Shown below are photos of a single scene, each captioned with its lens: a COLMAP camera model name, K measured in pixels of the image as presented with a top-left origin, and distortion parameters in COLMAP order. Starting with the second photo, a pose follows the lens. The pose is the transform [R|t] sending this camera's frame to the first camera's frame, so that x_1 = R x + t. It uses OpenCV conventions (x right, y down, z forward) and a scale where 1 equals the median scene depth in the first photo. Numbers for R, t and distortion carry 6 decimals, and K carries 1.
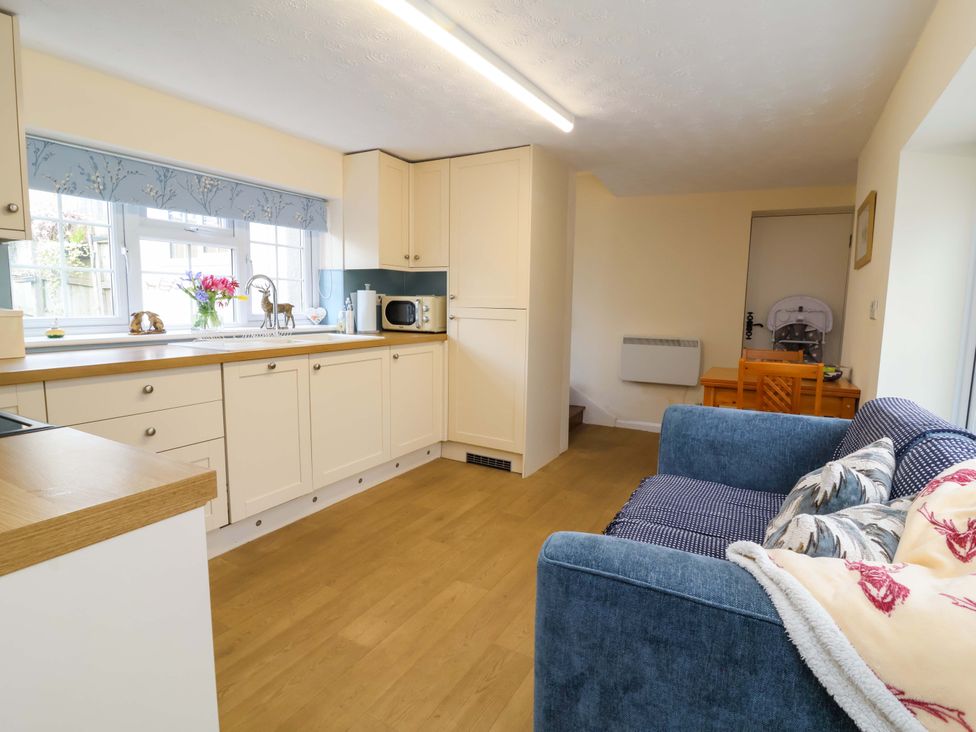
lens RADIAL K [[506.3, 0, 498.2], [0, 506.3, 358.1], [0, 0, 1]] dist [0.004038, -0.016377]
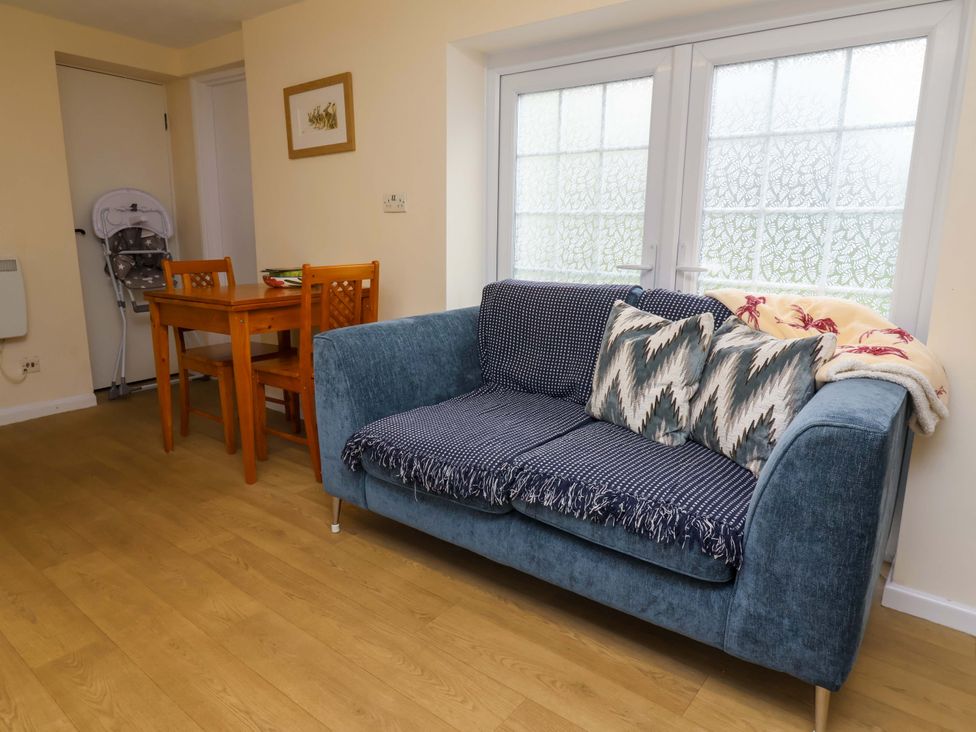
lens RADIAL K [[647.3, 0, 458.4], [0, 647.3, 353.0], [0, 0, 1]] dist [0.003306, 0.000140]
pose [[0.198117, -0.205813, 0.958327, -0.435787], [0.109694, 0.976220, 0.186979, -0.022643], [-0.974021, 0.068079, 0.215982, 0.569625]]
